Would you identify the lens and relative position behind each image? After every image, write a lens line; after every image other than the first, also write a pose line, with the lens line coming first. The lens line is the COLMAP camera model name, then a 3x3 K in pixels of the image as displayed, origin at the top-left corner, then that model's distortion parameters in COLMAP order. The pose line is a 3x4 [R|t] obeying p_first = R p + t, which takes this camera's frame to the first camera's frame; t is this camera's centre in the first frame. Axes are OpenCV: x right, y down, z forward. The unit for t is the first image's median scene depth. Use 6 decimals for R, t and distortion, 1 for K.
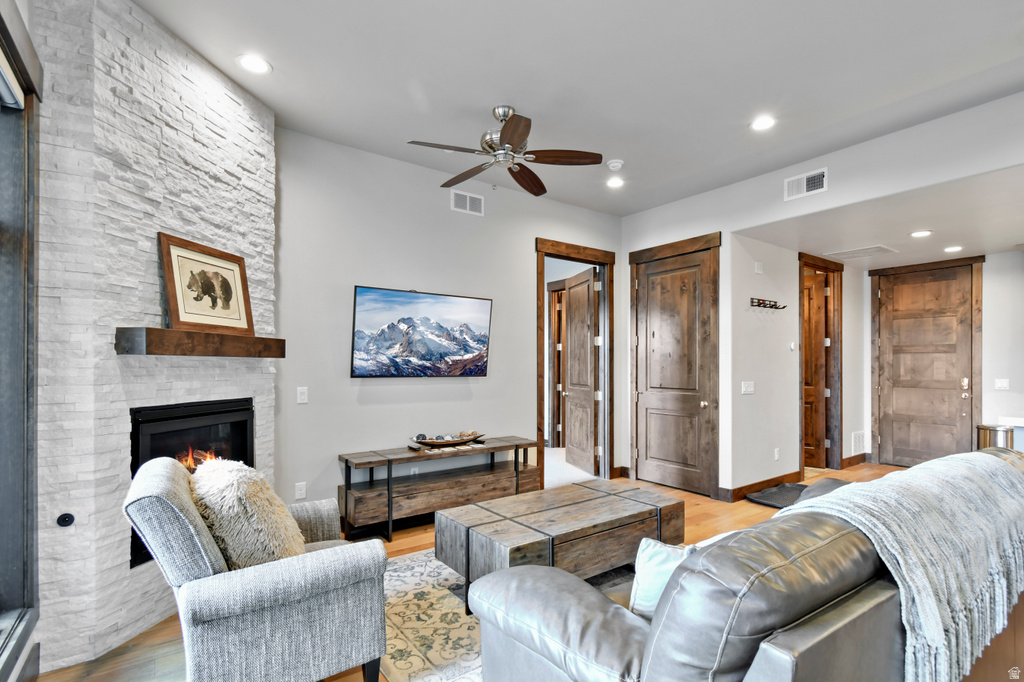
lens RADIAL K [[490.9, 0, 517.0], [0, 490.9, 364.4], [0, 0, 1]] dist [0.001027, -0.000009]
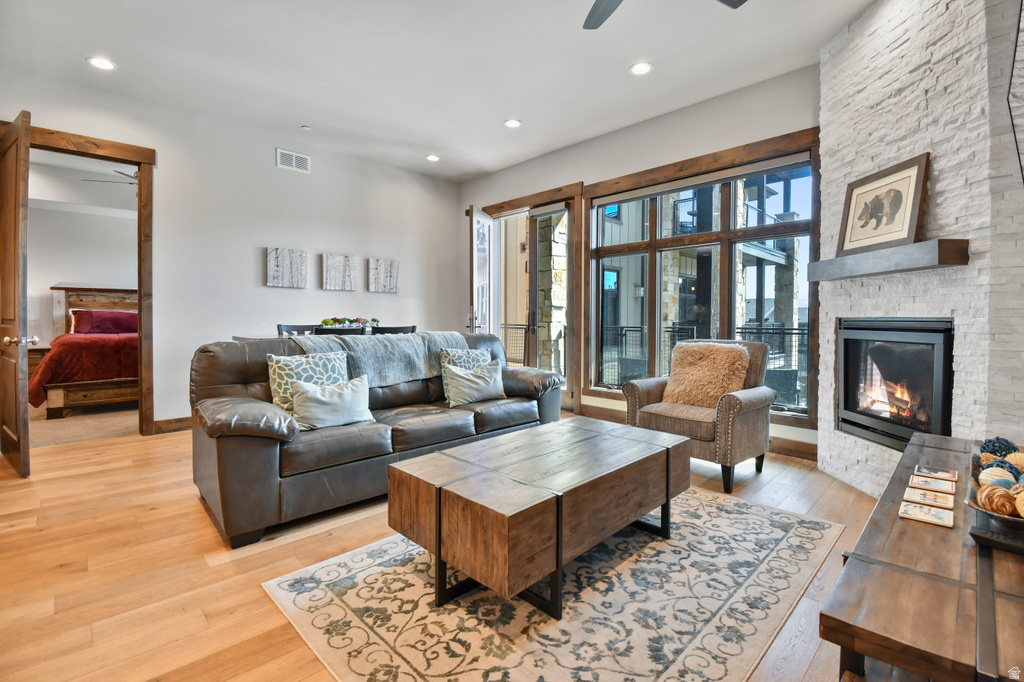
lens RADIAL K [[461.1, 0, 512.5], [0, 461.1, 325.2], [0, 0, 1]] dist [0.002691, -0.016076]
pose [[-0.989684, -0.002195, -0.143252, 0.281778], [-0.004064, 0.999910, 0.012757, 0.079880], [0.143211, 0.013208, -0.989604, 1.783639]]
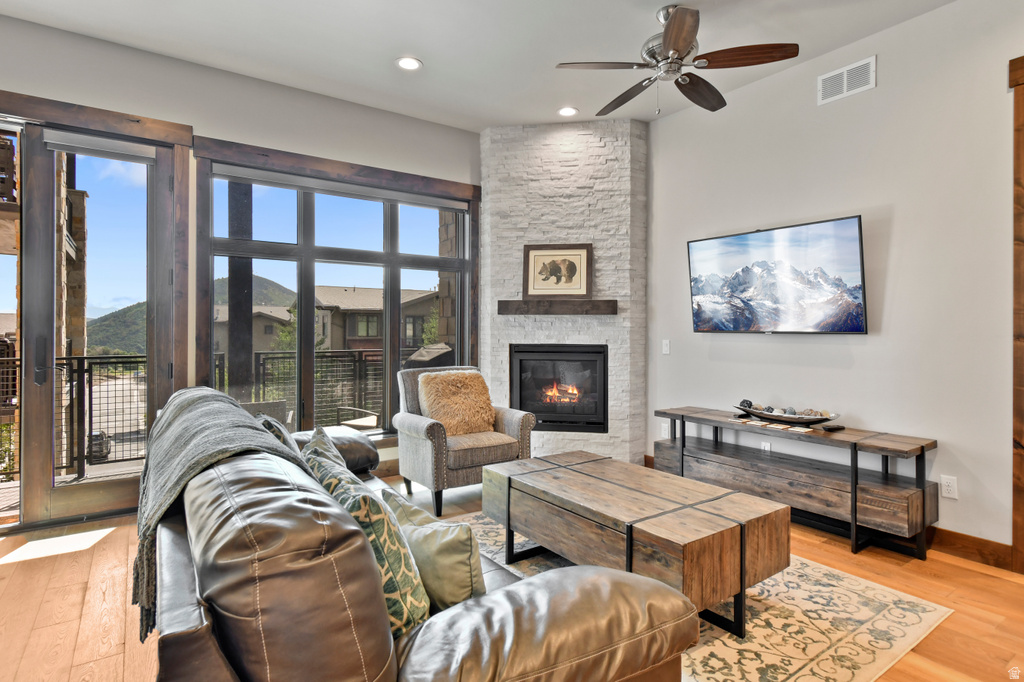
lens RADIAL K [[543.3, 0, 532.3], [0, 543.3, 330.5], [0, 0, 1]] dist [-0.002880, -0.000542]
pose [[-0.008457, -0.000208, -0.999964, 1.042559], [-0.000890, 1.000000, -0.000201, 0.031799], [0.999964, 0.000888, -0.008458, 0.895386]]
